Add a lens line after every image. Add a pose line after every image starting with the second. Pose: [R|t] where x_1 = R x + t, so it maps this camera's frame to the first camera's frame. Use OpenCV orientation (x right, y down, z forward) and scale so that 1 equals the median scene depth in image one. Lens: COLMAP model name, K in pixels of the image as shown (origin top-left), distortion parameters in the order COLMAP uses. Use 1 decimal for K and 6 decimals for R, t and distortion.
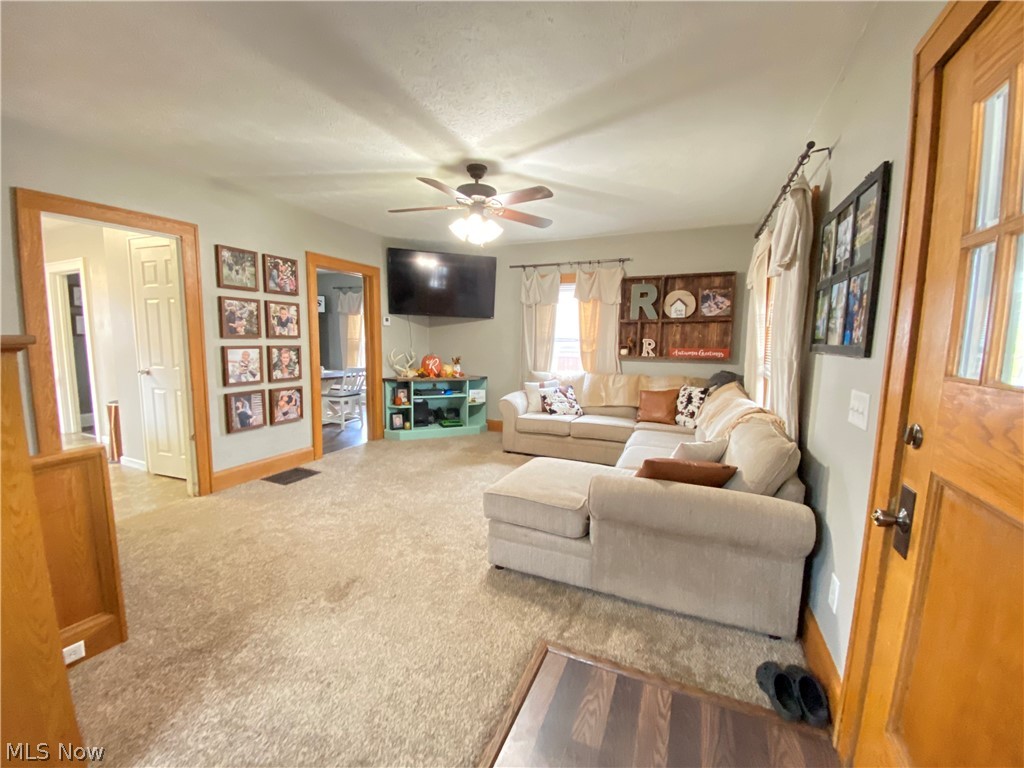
lens RADIAL K [[413.8, 0, 514.9], [0, 413.8, 379.8], [0, 0, 1]] dist [-0.017970, -0.002228]
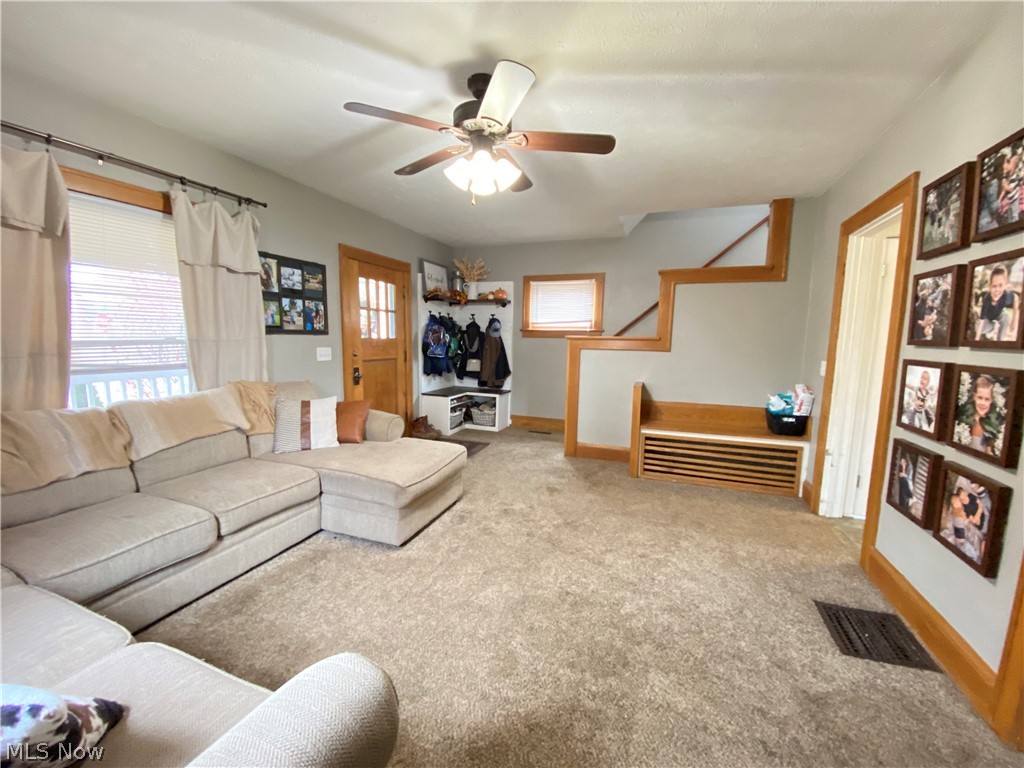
lens RADIAL K [[413.8, 0, 503.4], [0, 413.8, 384.3], [0, 0, 1]] dist [-0.017970, -0.002228]
pose [[-0.999257, -0.026597, -0.027890, -0.099090], [-0.031929, 0.976609, 0.212641, -0.144034], [0.021582, 0.213374, -0.976732, 1.471427]]
